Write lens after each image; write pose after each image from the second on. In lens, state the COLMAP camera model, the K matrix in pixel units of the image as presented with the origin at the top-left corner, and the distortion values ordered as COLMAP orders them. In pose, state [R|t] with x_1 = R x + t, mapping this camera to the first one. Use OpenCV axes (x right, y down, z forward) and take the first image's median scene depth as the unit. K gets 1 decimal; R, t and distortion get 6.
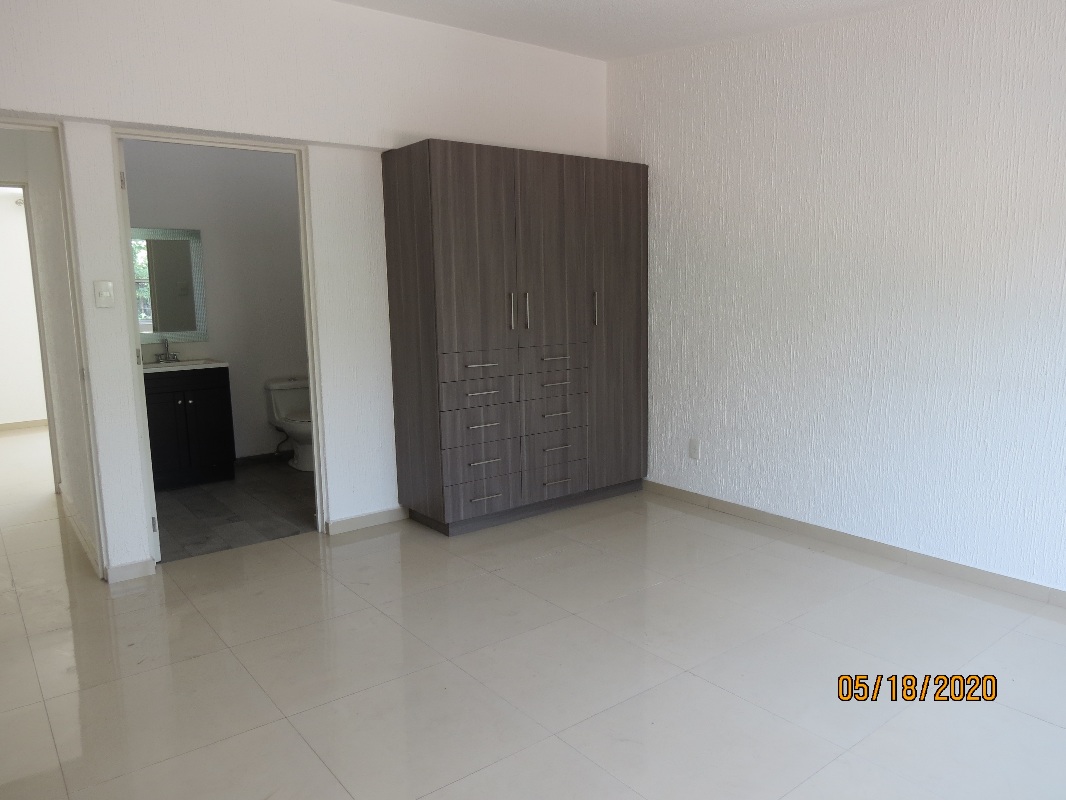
lens RADIAL K [[750.5, 0, 533.0], [0, 750.5, 400.0], [0, 0, 1]] dist [-0.045910, 0.000497]
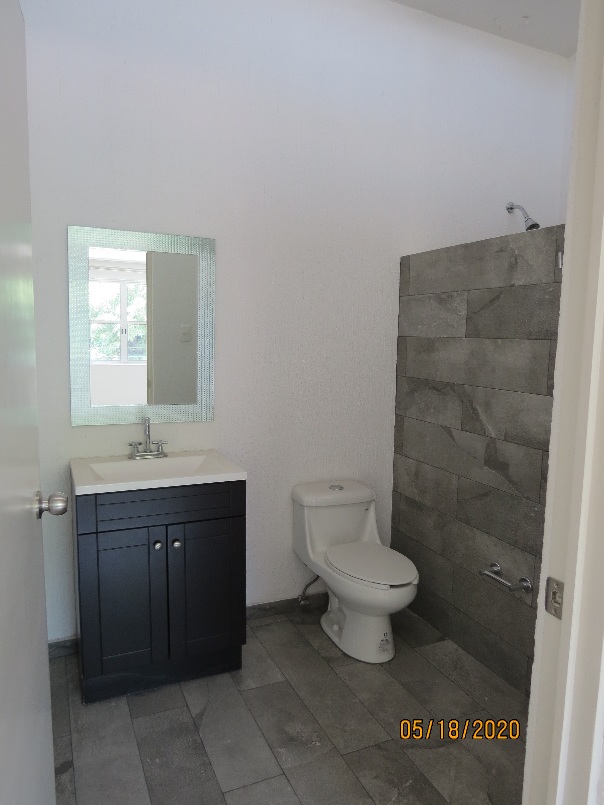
lens RADIAL K [[566.8, 0, 302.0], [0, 566.8, 402.5], [0, 0, 1]] dist [-0.045910, 0.000497]
pose [[0.968776, 0.070897, -0.237585, -0.259160], [-0.077156, 0.996872, -0.017136, -0.093741], [0.235627, 0.034932, 0.971216, 0.568595]]
